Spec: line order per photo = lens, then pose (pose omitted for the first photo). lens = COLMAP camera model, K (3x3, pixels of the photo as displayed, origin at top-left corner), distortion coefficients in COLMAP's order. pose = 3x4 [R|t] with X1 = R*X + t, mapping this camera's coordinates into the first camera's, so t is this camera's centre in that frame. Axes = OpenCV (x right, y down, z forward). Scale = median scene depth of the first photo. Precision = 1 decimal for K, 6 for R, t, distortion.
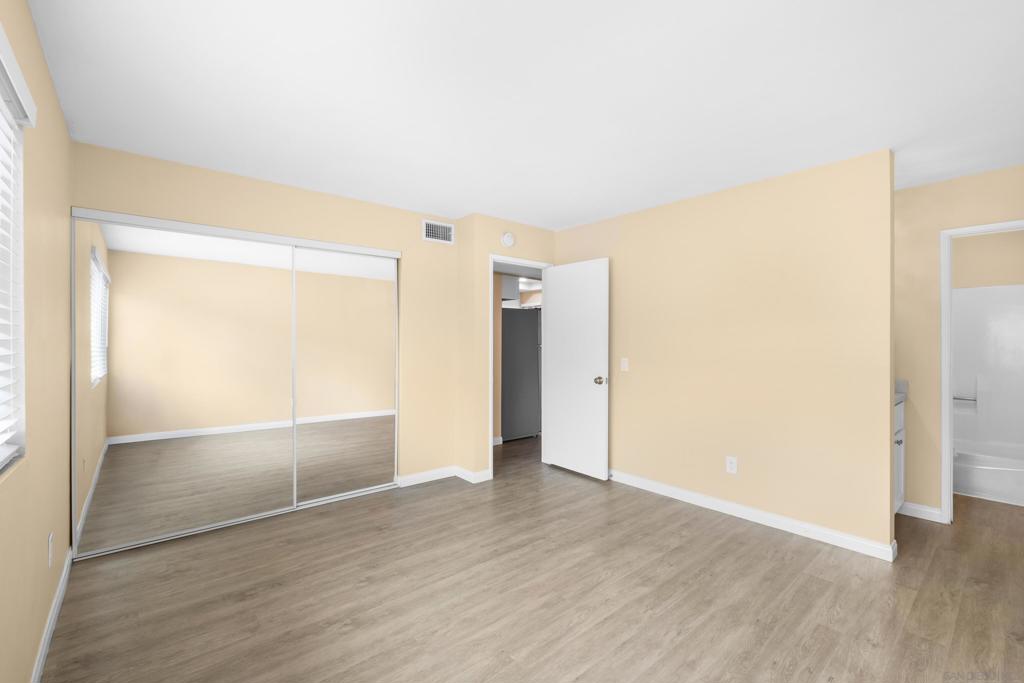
lens RADIAL K [[442.8, 0, 506.0], [0, 442.8, 339.0], [0, 0, 1]] dist [-0.003691, -0.000015]
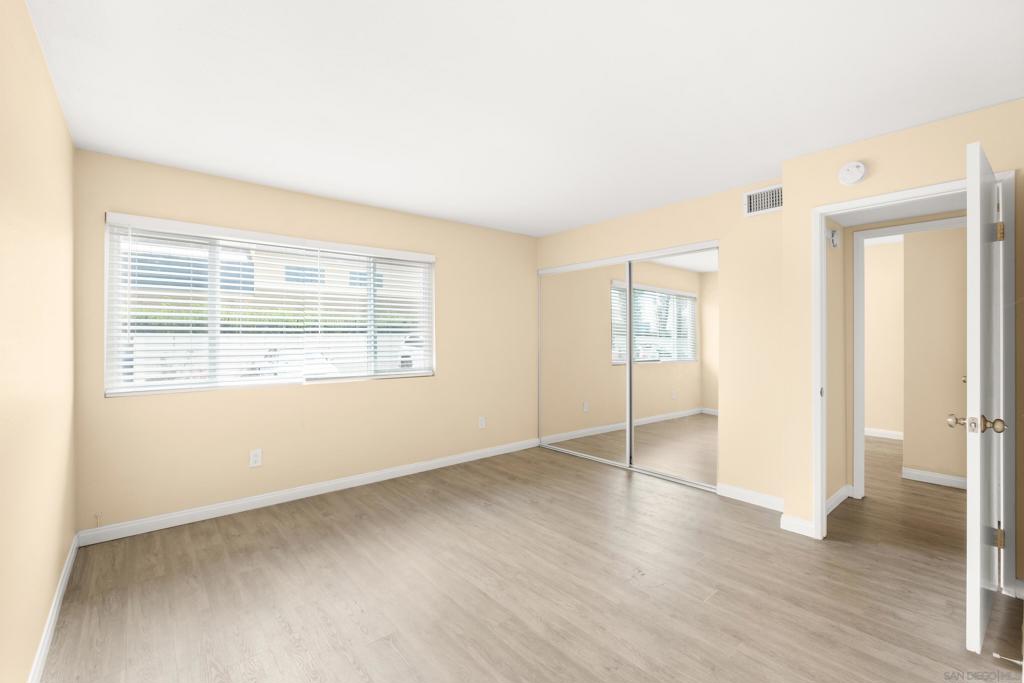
lens RADIAL K [[442.8, 0, 505.1], [0, 442.8, 339.4], [0, 0, 1]] dist [-0.003691, -0.000015]
pose [[-0.003721, 0.002493, -0.999990, 1.113750], [0.001540, 0.999996, 0.002487, 0.014149], [0.999992, -0.001531, -0.003724, 0.908540]]
